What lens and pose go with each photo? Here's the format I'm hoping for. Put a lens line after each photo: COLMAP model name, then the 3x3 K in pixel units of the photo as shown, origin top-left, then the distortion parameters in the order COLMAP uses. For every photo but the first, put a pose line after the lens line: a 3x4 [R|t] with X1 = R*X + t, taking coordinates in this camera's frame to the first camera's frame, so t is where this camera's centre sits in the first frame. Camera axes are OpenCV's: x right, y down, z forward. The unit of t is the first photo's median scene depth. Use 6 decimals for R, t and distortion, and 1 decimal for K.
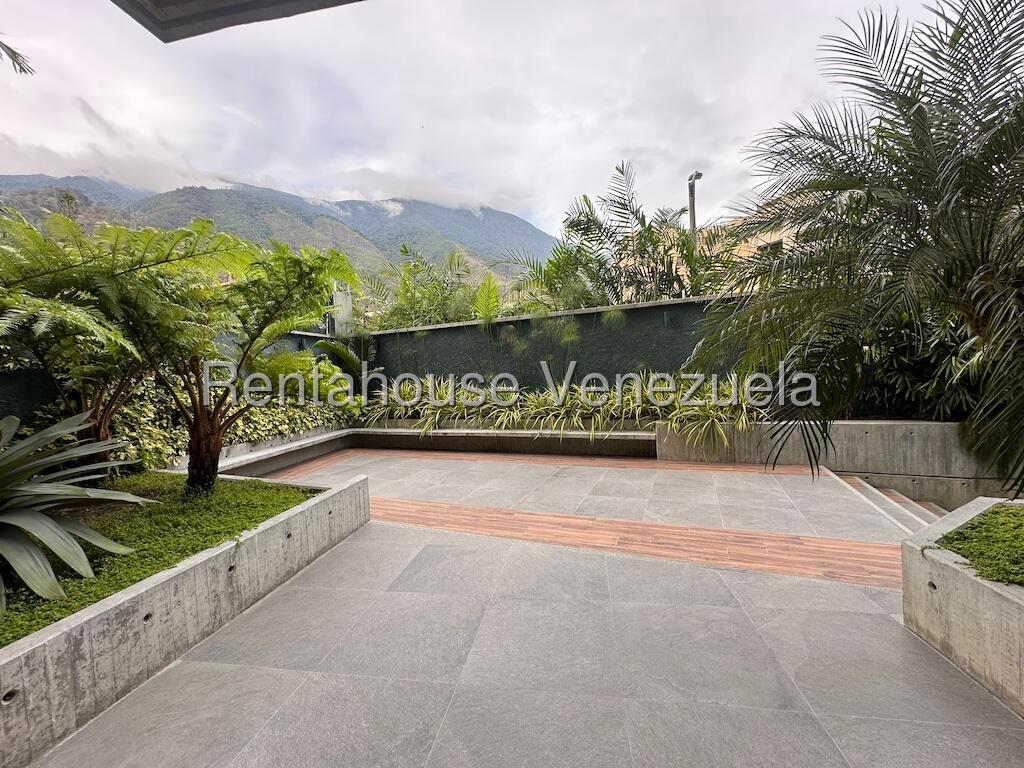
lens RADIAL K [[407.7, 0, 511.7], [0, 407.7, 382.8], [0, 0, 1]] dist [-0.001798, 0.000847]
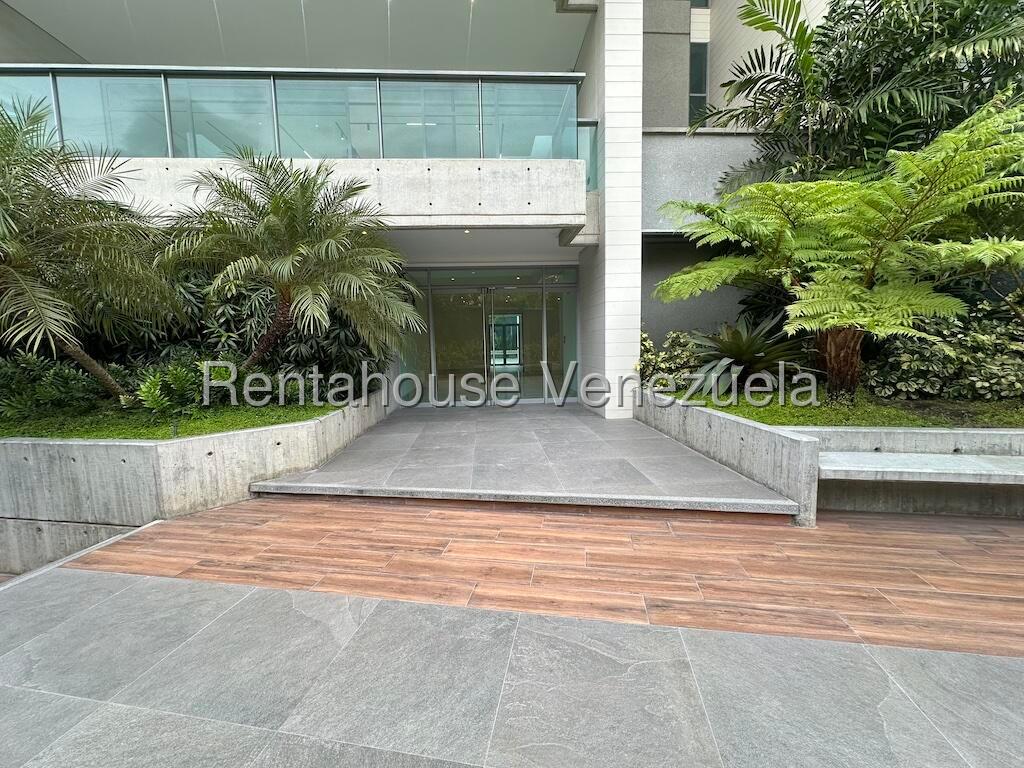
lens RADIAL K [[407.7, 0, 511.7], [0, 407.7, 382.8], [0, 0, 1]] dist [-0.001798, 0.000847]
pose [[-0.970009, 0.099228, -0.221895, 0.270643], [0.069555, 0.988019, 0.137768, 0.010130], [0.232907, 0.118202, -0.965289, 1.641955]]
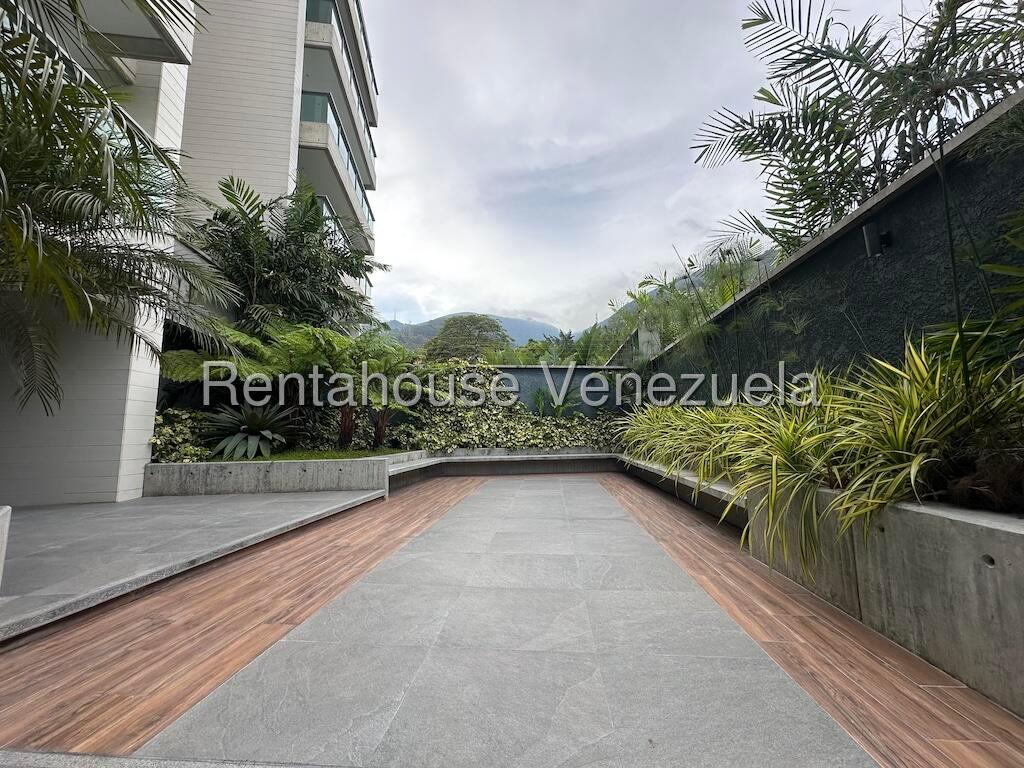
lens RADIAL K [[407.7, 0, 511.7], [0, 407.7, 382.8], [0, 0, 1]] dist [-0.001798, 0.000847]
pose [[0.311647, -0.070599, -0.947572, 1.301620], [-0.028424, 0.996097, -0.083562, 0.069651], [0.949773, 0.052975, 0.308424, 1.035969]]
